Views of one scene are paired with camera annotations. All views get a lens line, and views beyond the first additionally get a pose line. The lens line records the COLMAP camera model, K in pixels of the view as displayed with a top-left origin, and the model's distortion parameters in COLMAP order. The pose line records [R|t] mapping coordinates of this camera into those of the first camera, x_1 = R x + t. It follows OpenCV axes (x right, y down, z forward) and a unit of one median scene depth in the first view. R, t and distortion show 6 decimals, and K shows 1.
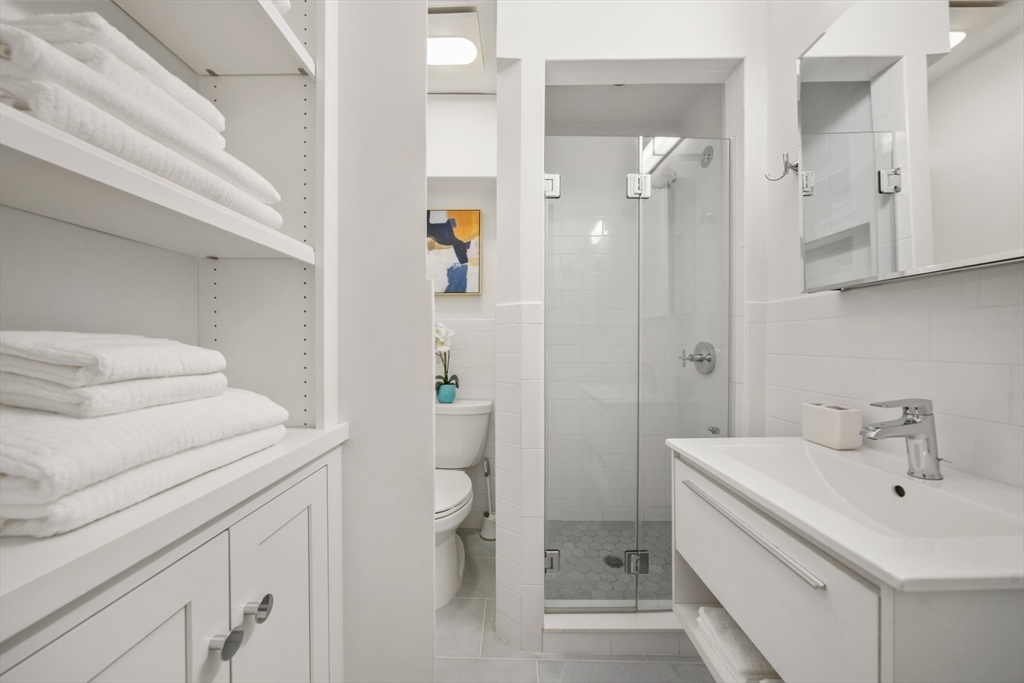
lens RADIAL K [[348.6, 0, 510.8], [0, 348.6, 348.5], [0, 0, 1]] dist [-0.008499, -0.000129]
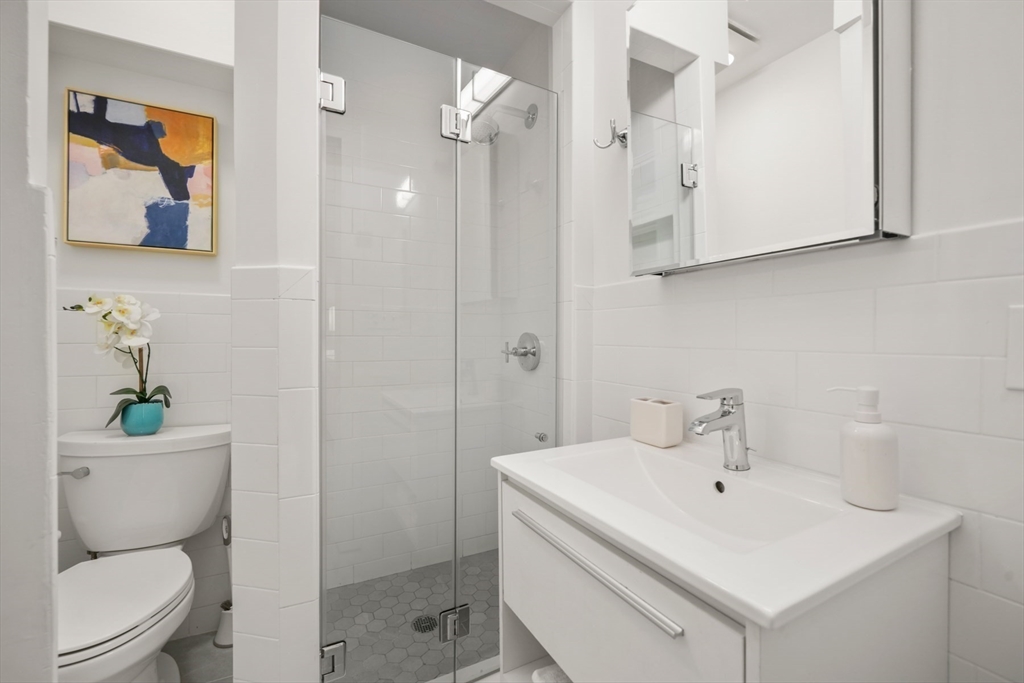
lens RADIAL K [[418.7, 0, 512.5], [0, 418.7, 340.0], [0, 0, 1]] dist [-0.001171, -0.000090]
pose [[0.881754, 0.001684, 0.471707, 0.046938], [0.003380, 0.999945, -0.009888, 0.011097], [-0.471698, 0.010313, 0.881700, 0.142526]]
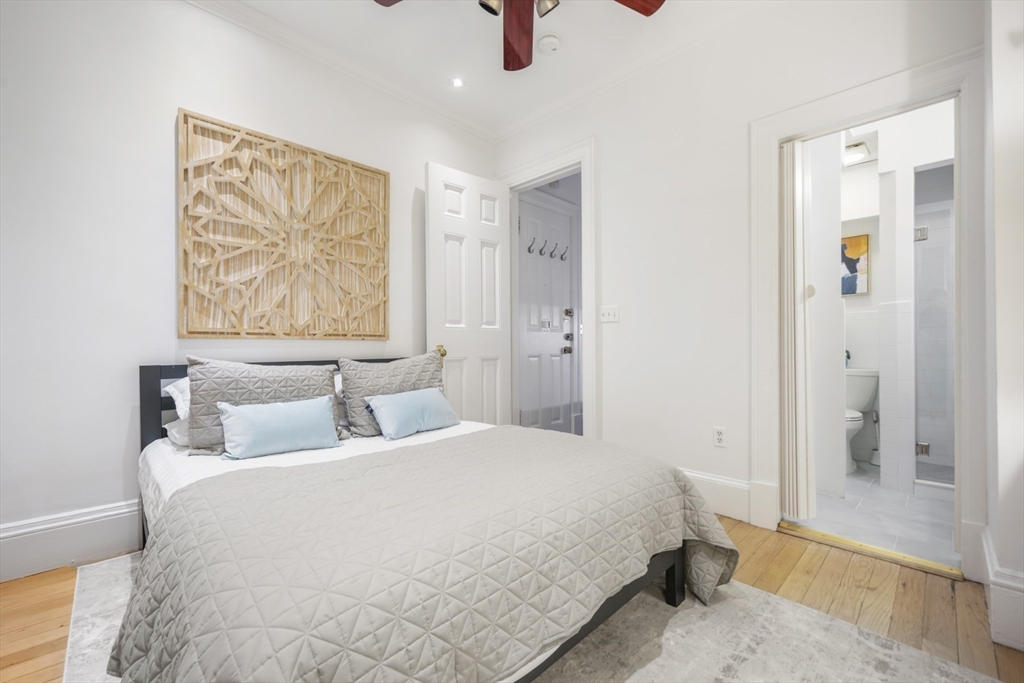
lens RADIAL K [[428.2, 0, 512.0], [0, 428.2, 341.5], [0, 0, 1]] dist [0.000284, -0.000133]
pose [[0.703183, -0.006247, -0.710981, 0.199951], [-0.007662, 0.999837, -0.016363, 0.120247], [0.710967, 0.016954, 0.703021, -1.938475]]
